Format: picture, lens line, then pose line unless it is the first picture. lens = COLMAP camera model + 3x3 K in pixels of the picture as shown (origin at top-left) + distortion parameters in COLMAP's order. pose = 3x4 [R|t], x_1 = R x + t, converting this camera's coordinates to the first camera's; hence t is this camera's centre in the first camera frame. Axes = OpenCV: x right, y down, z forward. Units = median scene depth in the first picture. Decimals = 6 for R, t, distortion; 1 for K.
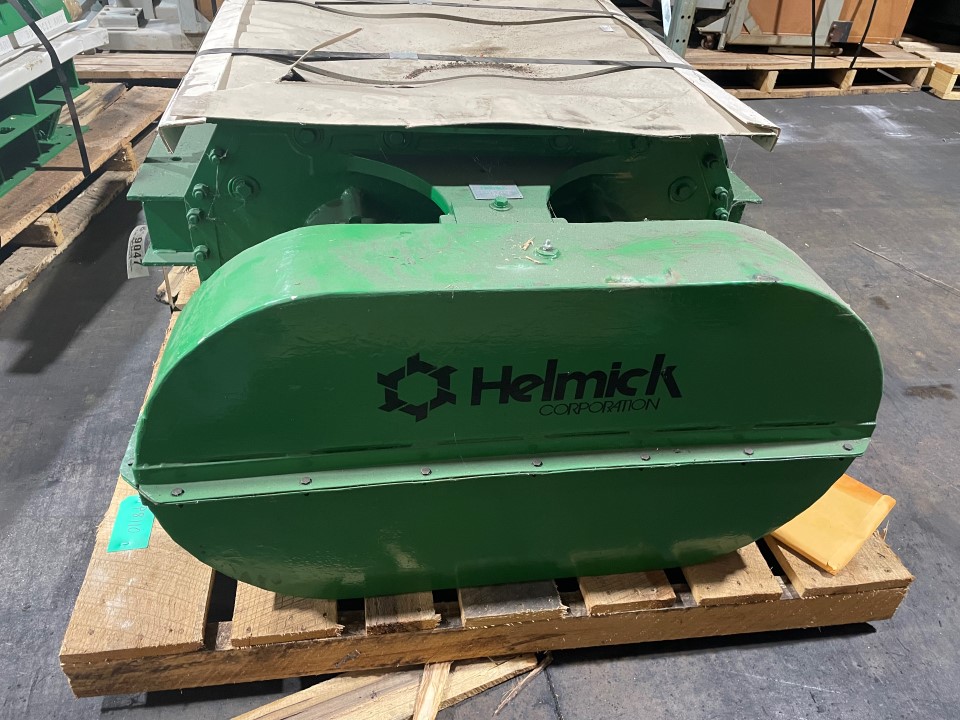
lens RADIAL K [[694.5, 0, 464.6], [0, 694.5, 357.4], [0, 0, 1]] dist [0.107098, -0.106805]
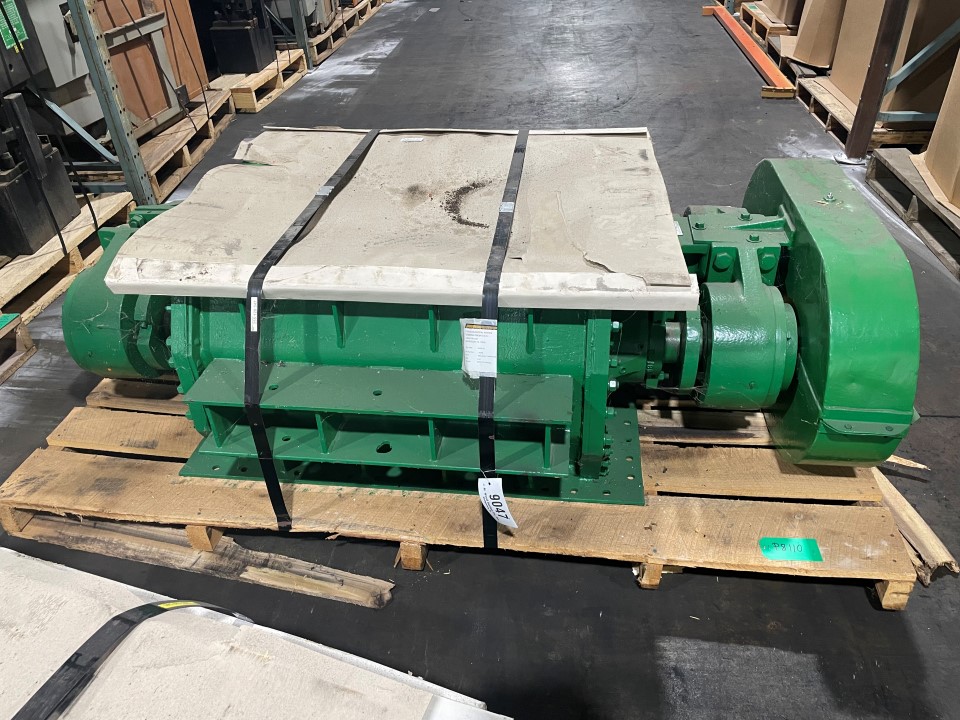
lens RADIAL K [[694.5, 0, 464.6], [0, 694.5, 357.4], [0, 0, 1]] dist [0.107098, -0.106805]
pose [[0.288448, -0.617123, 0.732091, -0.447618], [0.636612, 0.694722, 0.334793, -0.271563], [-0.715208, 0.369488, 0.593259, 0.168022]]
